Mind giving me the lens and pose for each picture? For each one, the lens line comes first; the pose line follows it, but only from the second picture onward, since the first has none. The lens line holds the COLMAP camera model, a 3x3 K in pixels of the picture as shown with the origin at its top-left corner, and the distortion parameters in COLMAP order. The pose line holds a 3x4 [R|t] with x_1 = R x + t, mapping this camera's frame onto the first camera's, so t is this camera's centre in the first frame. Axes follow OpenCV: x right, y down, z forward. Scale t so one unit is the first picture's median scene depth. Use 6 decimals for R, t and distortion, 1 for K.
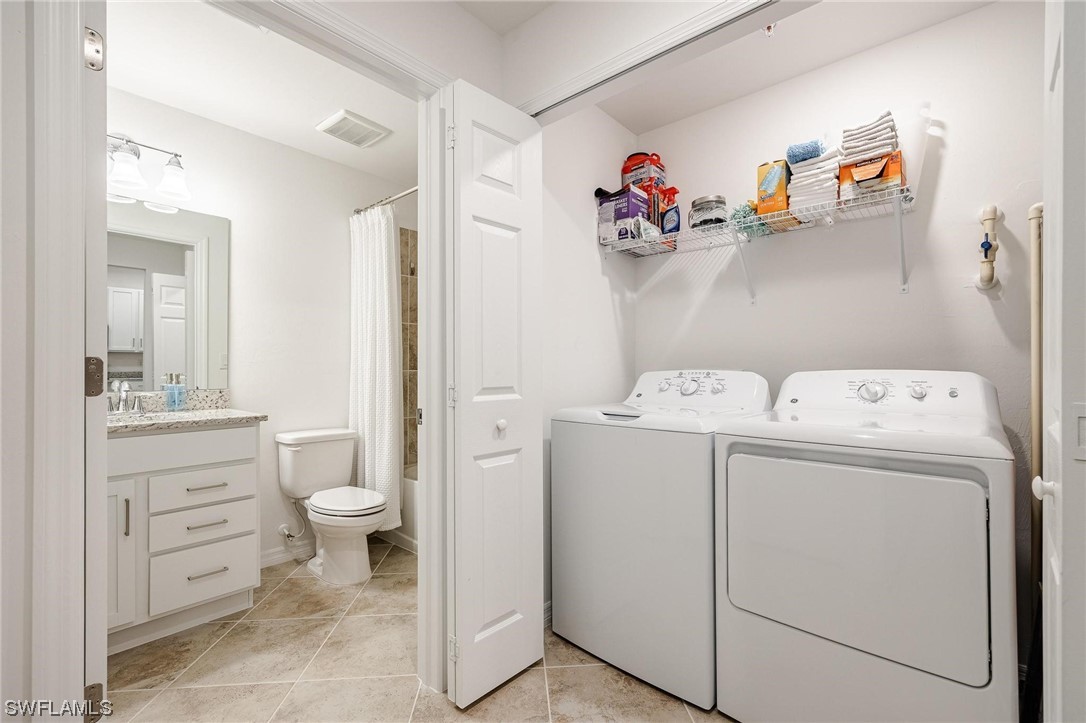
lens RADIAL K [[478.9, 0, 546.4], [0, 478.9, 368.8], [0, 0, 1]] dist [0.001256, 0.000055]
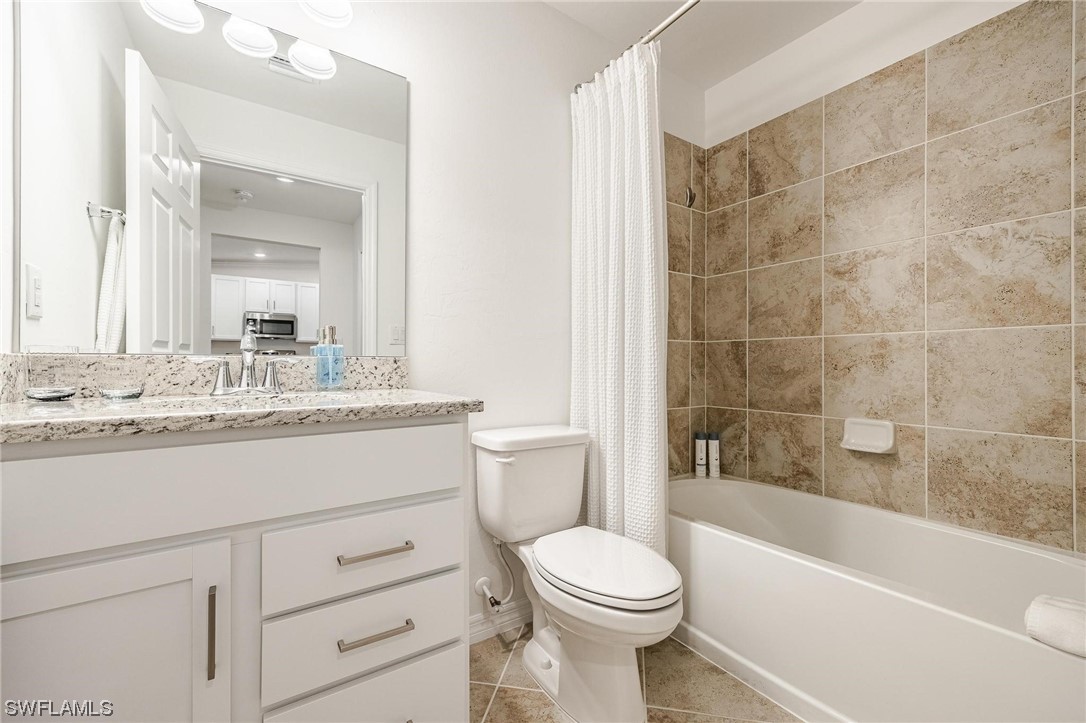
lens RADIAL K [[449.1, 0, 544.3], [0, 449.1, 364.8], [0, 0, 1]] dist [0.002678, -0.000041]
pose [[0.967132, 0.002425, -0.254264, -0.373528], [-0.002463, 0.999997, 0.000171, 0.055432], [0.254264, 0.000461, 0.967135, 0.526933]]
